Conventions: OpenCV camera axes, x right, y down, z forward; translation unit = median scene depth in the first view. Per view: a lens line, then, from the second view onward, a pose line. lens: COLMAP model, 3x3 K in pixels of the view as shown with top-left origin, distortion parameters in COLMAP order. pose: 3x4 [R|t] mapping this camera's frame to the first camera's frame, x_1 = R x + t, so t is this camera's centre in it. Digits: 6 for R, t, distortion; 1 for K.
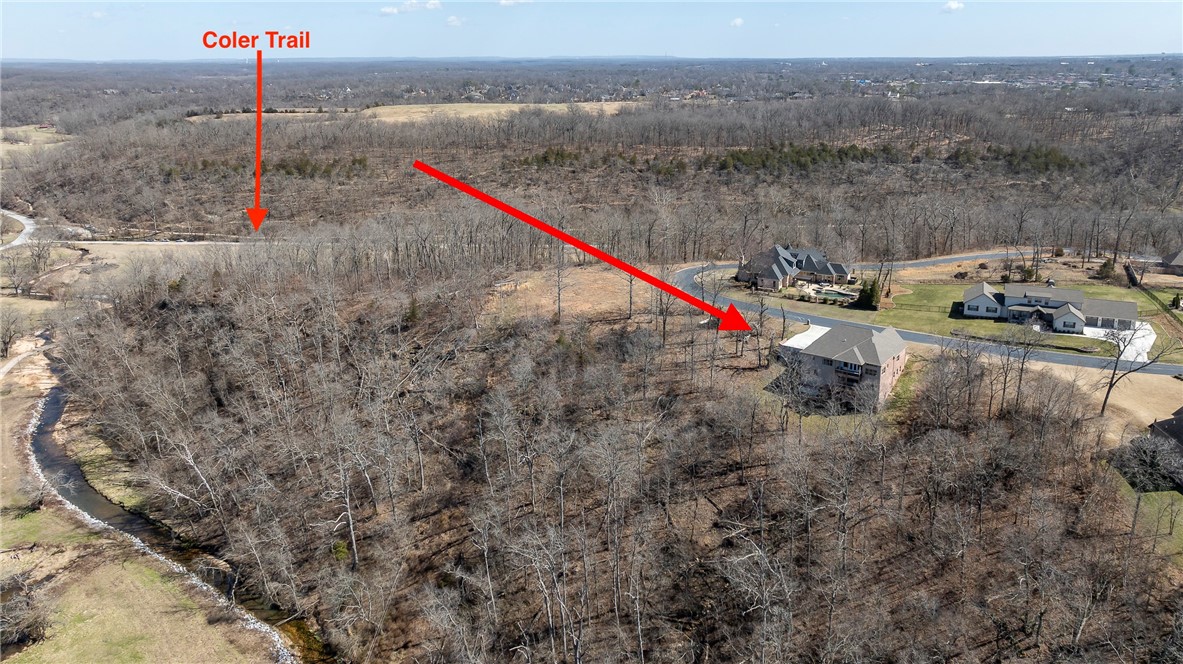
lens RADIAL K [[835.9, 0, 594.2], [0, 835.9, 263.0], [0, 0, 1]] dist [-0.000272, 0.002135]
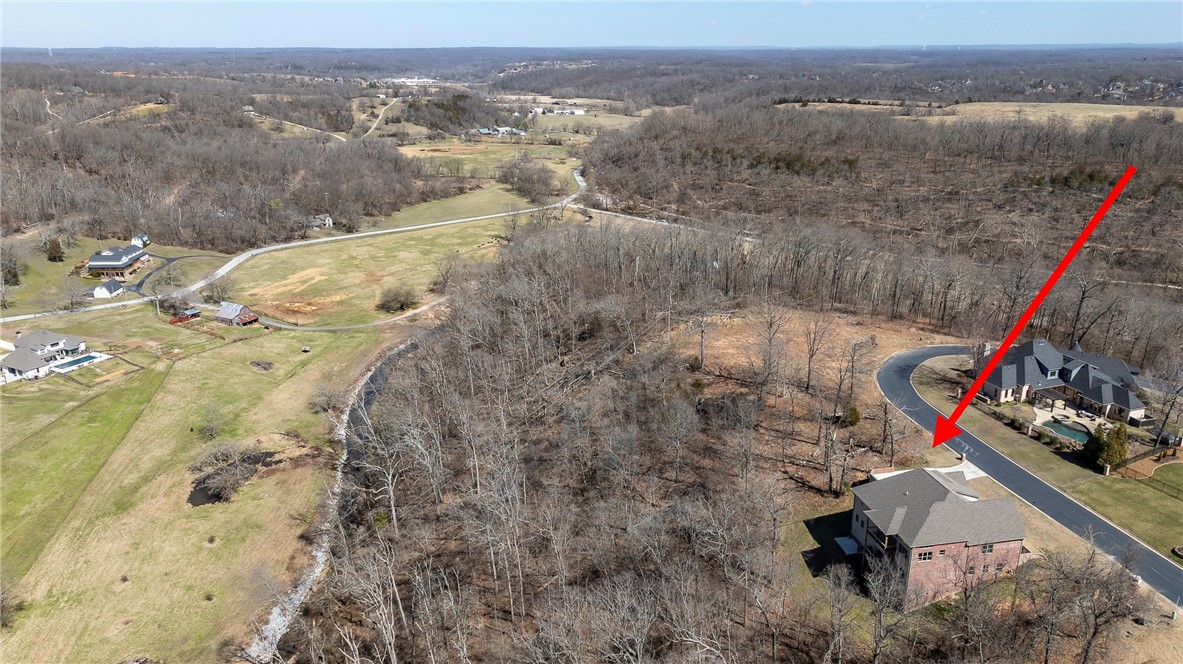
lens RADIAL K [[865.7, 0, 591.5], [0, 865.7, 332.0], [0, 0, 1]] dist [-0.042255, 0.062299]
pose [[0.737179, 0.215578, -0.640385, 0.397508], [-0.162620, 0.976487, 0.141522, -0.066504], [0.655837, -0.000188, 0.754903, 0.244560]]
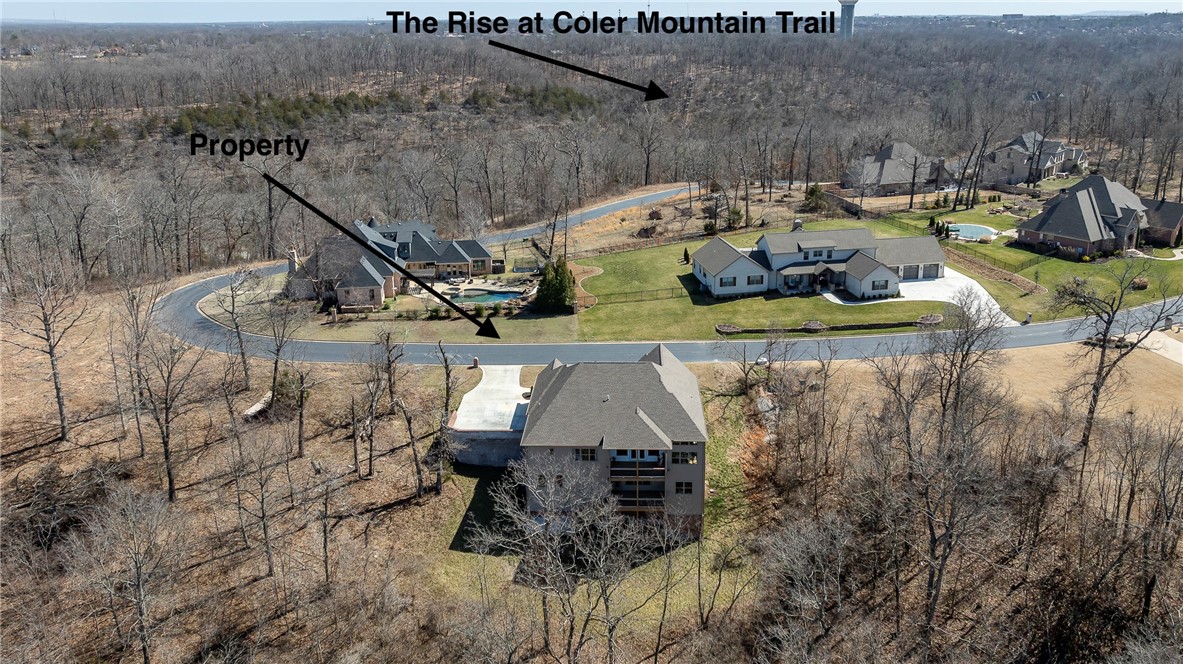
lens RADIAL K [[903.9, 0, 588.0], [0, 903.9, 266.5], [0, 0, 1]] dist [-0.036306, 0.071772]
pose [[0.824403, -0.148764, 0.546104, 0.023744], [0.137253, 0.988587, 0.062102, -0.008277], [-0.549110, 0.023757, 0.835413, 0.447337]]
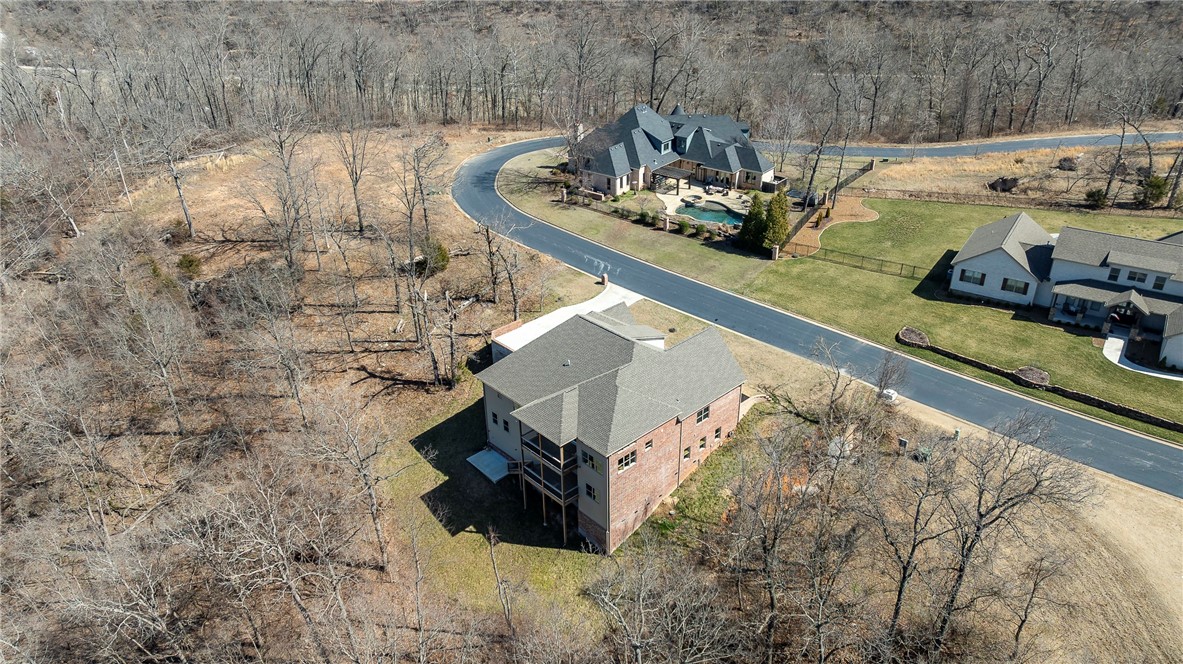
lens RADIAL K [[822.6, 0, 591.5], [0, 822.6, 332.0], [0, 0, 1]] dist [-0.019218, 0.048840]
pose [[0.984555, 0.079925, -0.155769, 0.281149], [-0.036345, 0.963640, 0.264722, -0.019792], [0.171263, -0.254972, 0.951661, 0.478338]]
